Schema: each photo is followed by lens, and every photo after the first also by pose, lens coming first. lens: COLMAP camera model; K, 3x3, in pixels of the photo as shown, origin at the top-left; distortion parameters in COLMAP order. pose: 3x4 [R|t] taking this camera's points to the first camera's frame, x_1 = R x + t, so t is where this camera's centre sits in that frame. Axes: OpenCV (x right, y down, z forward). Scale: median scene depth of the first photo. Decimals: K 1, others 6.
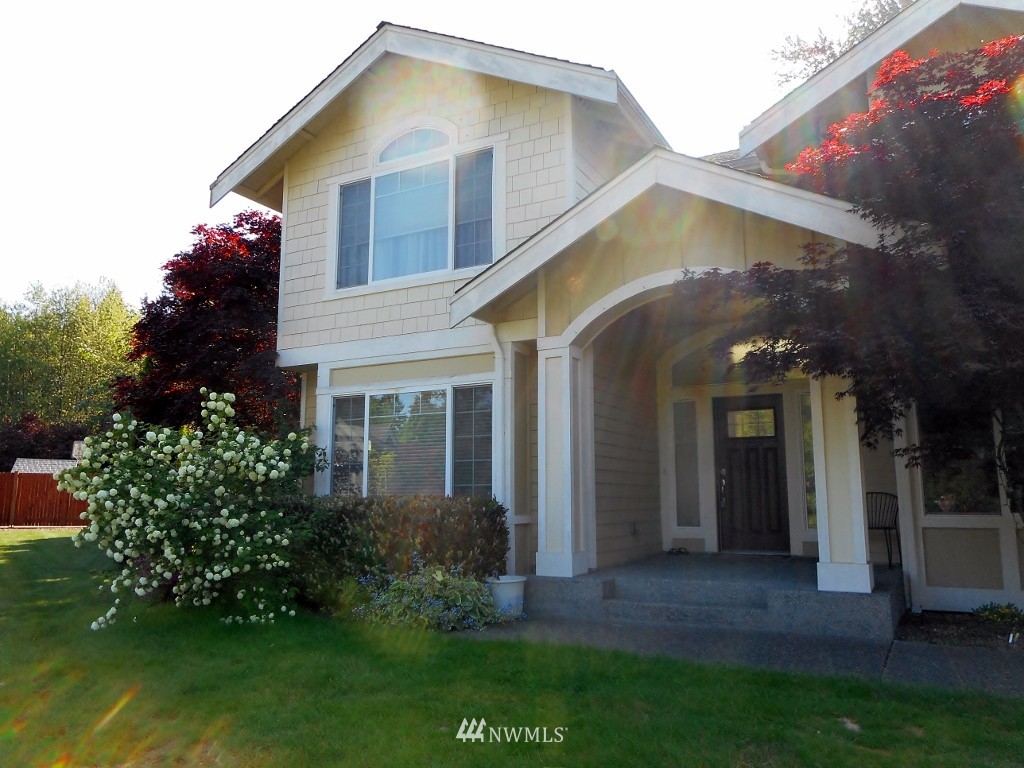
lens RADIAL K [[763.3, 0, 516.1], [0, 763.3, 379.9], [0, 0, 1]] dist [0.002261, 0.001628]
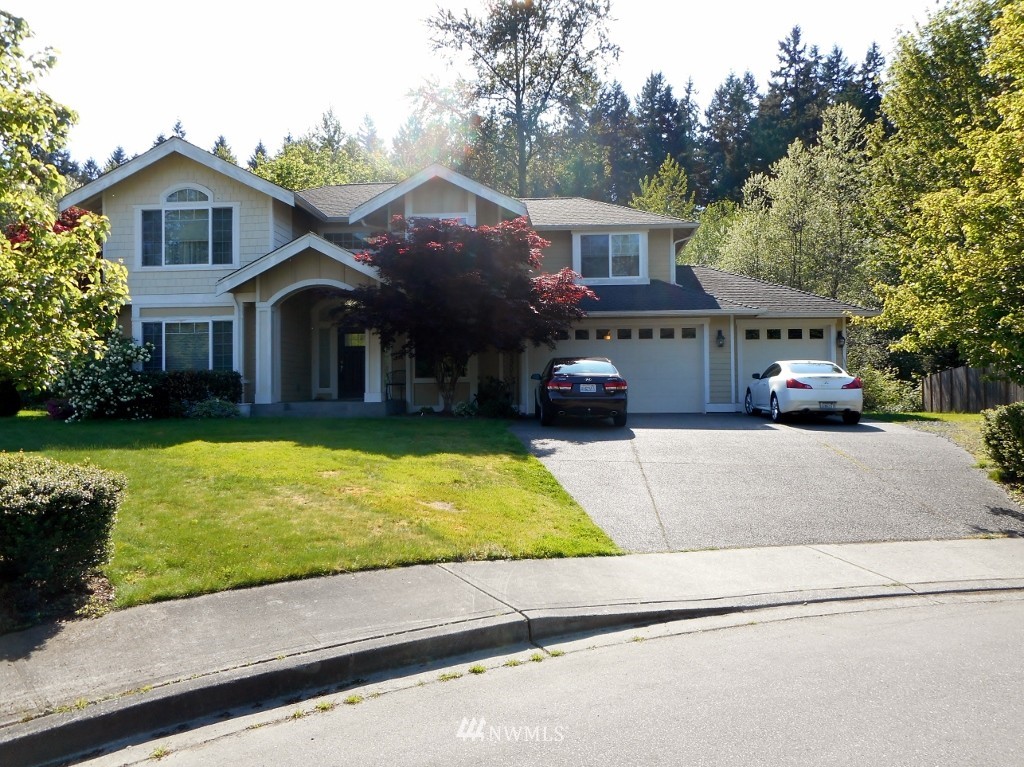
lens RADIAL K [[763.3, 0, 516.1], [0, 763.3, 379.4], [0, 0, 1]] dist [0.002261, 0.001628]
pose [[0.912461, -0.000045, 0.409164, -0.177068], [-0.053326, 0.991458, 0.119027, -0.126076], [-0.405674, -0.130427, 0.904664, -1.276574]]
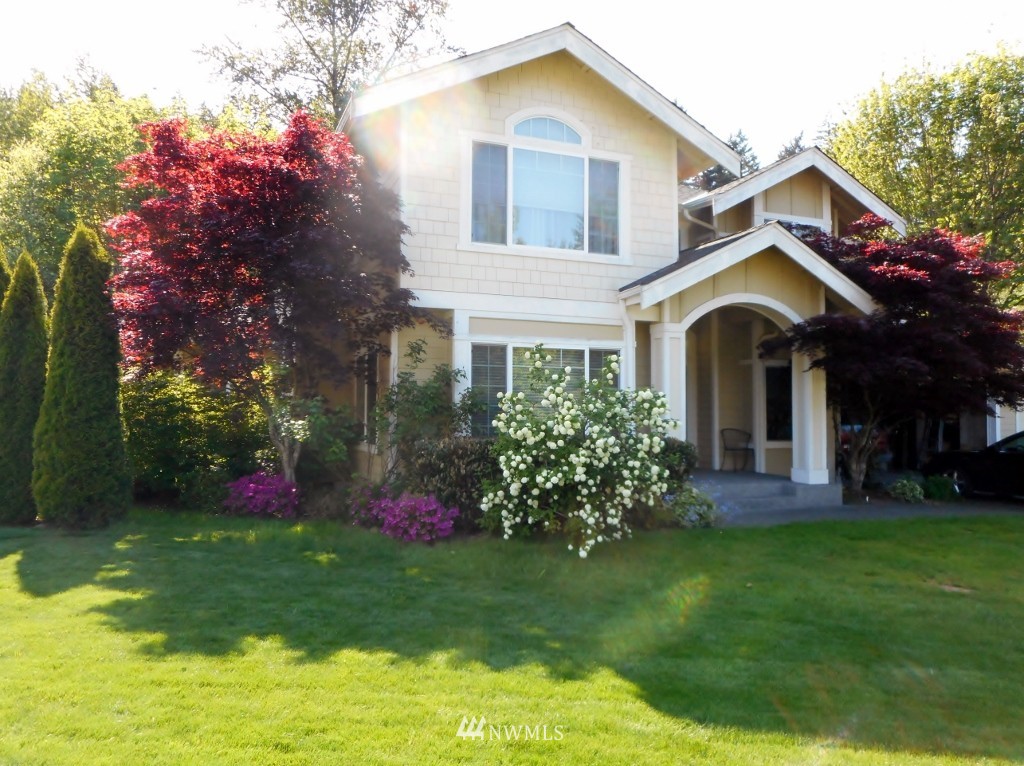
lens RADIAL K [[763.3, 0, 516.1], [0, 763.3, 378.9], [0, 0, 1]] dist [0.002261, 0.001628]
pose [[0.639683, 0.042575, 0.767459, -1.096049], [-0.123644, 0.991161, 0.048074, 0.013405], [-0.758629, -0.125644, 0.639293, 0.270596]]
